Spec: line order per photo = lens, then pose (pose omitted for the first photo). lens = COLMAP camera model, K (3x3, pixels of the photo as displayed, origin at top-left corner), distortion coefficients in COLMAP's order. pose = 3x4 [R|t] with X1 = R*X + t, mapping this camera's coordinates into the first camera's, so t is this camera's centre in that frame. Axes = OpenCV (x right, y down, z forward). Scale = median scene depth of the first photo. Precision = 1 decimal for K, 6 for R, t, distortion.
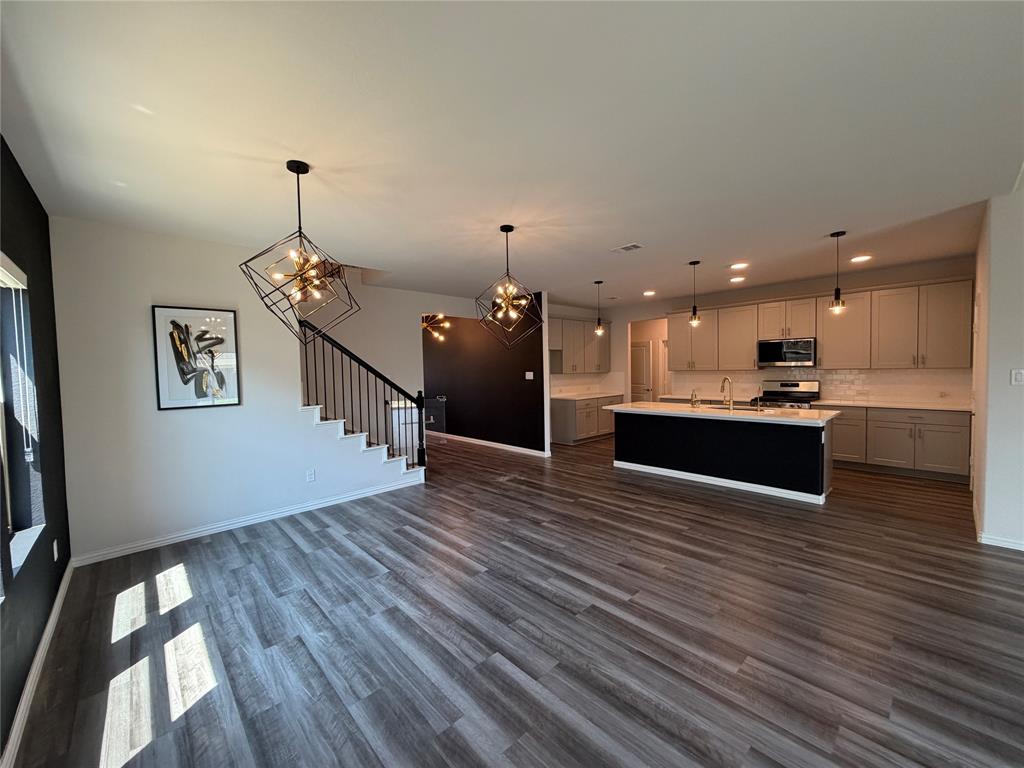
lens RADIAL K [[407.0, 0, 513.8], [0, 407.0, 384.5], [0, 0, 1]] dist [-0.000538, 0.000071]
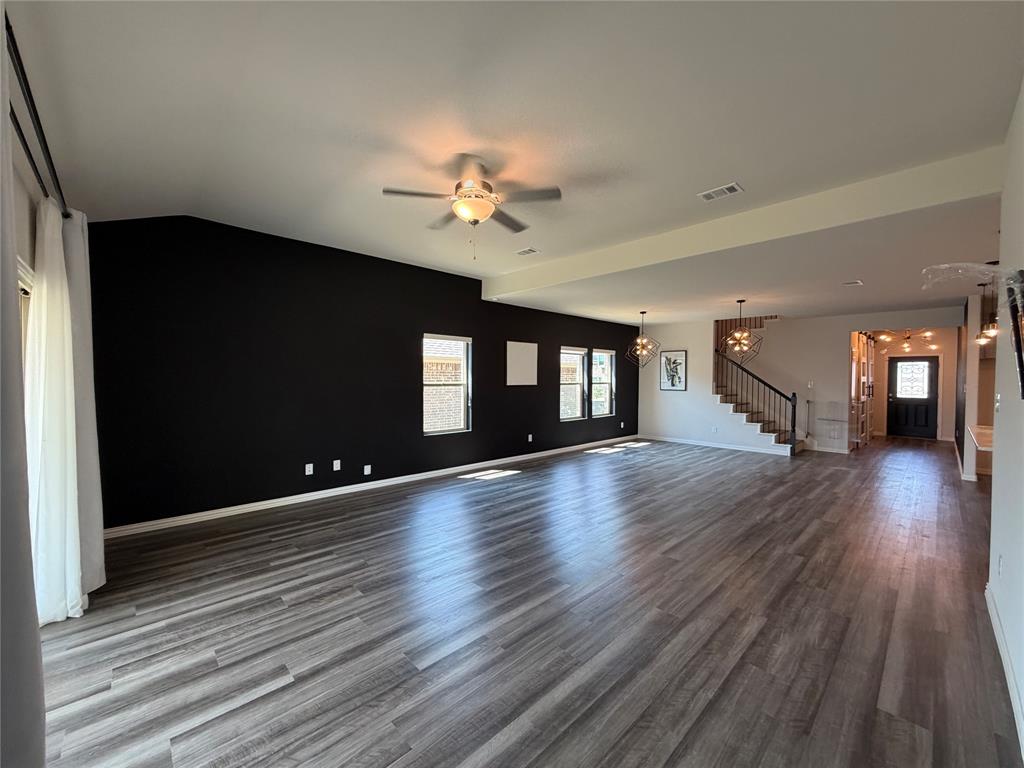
lens RADIAL K [[407.0, 0, 513.6], [0, 407.0, 384.0], [0, 0, 1]] dist [-0.000538, 0.000071]
pose [[0.009817, 0.044281, -0.998971, 1.712436], [-0.051738, 0.997703, 0.043717, -0.040409], [0.998612, 0.051255, 0.012085, -0.022292]]
